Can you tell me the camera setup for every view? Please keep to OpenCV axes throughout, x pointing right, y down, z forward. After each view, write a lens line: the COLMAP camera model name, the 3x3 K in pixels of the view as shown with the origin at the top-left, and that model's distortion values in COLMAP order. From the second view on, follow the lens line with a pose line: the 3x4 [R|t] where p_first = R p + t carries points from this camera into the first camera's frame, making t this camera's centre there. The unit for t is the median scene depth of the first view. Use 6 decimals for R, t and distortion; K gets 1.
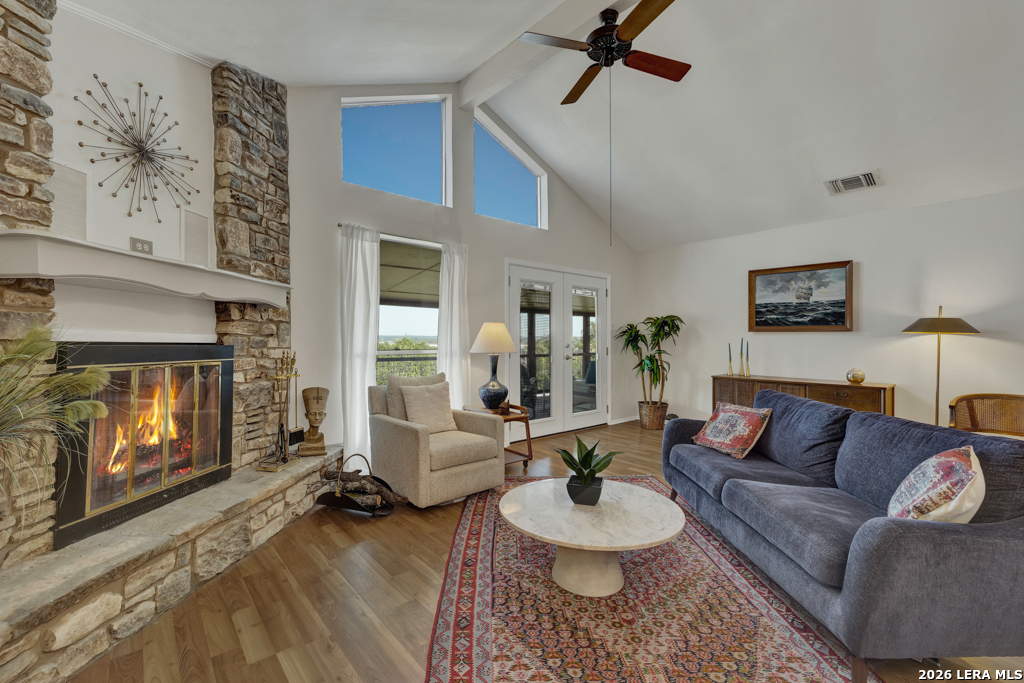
lens RADIAL K [[442.0, 0, 510.3], [0, 442.0, 342.3], [0, 0, 1]] dist [-0.000667, -0.000639]
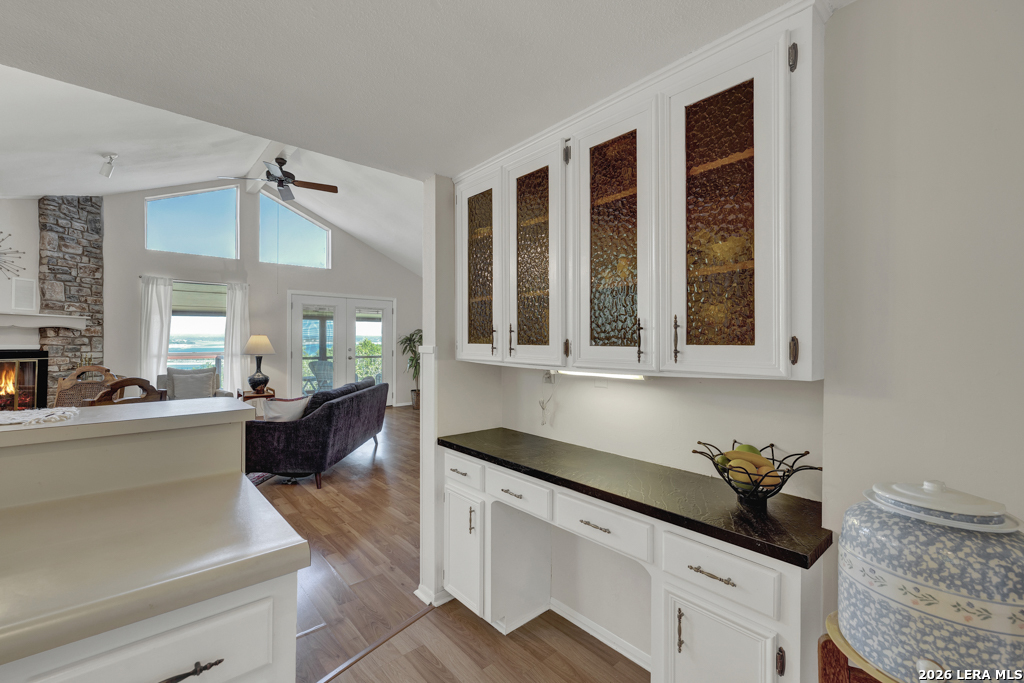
lens RADIAL K [[442.0, 0, 514.0], [0, 442.0, 339.1], [0, 0, 1]] dist [-0.000667, -0.000639]
pose [[0.999996, -0.000951, 0.002470, 1.223017], [0.000976, 0.999950, -0.009916, -0.020427], [-0.002460, 0.009918, 0.999948, -0.782951]]
